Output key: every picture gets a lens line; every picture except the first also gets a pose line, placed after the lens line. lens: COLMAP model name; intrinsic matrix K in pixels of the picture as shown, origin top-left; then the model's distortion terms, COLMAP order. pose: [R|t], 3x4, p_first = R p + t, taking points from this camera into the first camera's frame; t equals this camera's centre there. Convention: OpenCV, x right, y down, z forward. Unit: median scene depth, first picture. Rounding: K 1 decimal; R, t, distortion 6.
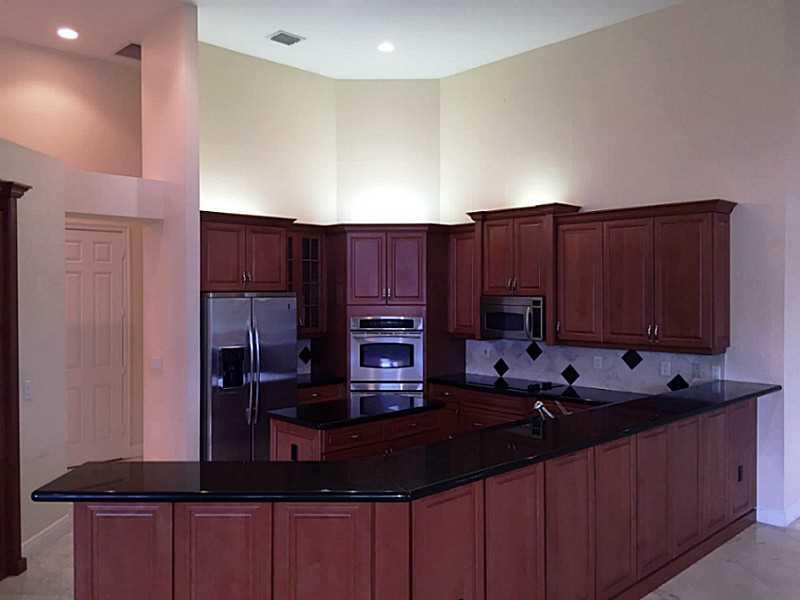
lens RADIAL K [[671.3, 0, 397.3], [0, 671.3, 302.0], [0, 0, 1]] dist [0.031716, -0.004300]
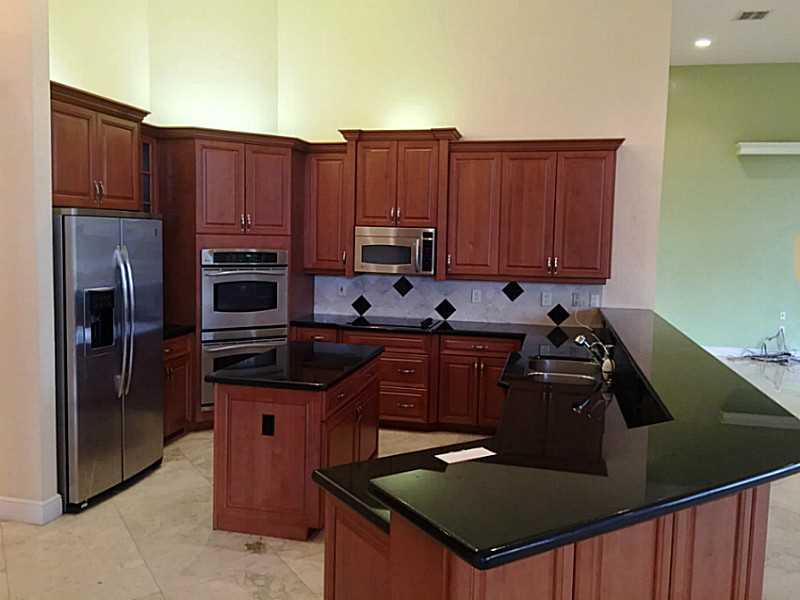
lens RADIAL K [[658.9, 0, 400.0], [0, 658.9, 300.0], [0, 0, 1]] dist [0.040294, -0.135161]
pose [[0.835215, -0.033452, 0.548905, -0.314114], [-0.013503, 0.996600, 0.081282, 0.016775], [-0.549757, -0.075300, 0.831924, 0.233041]]
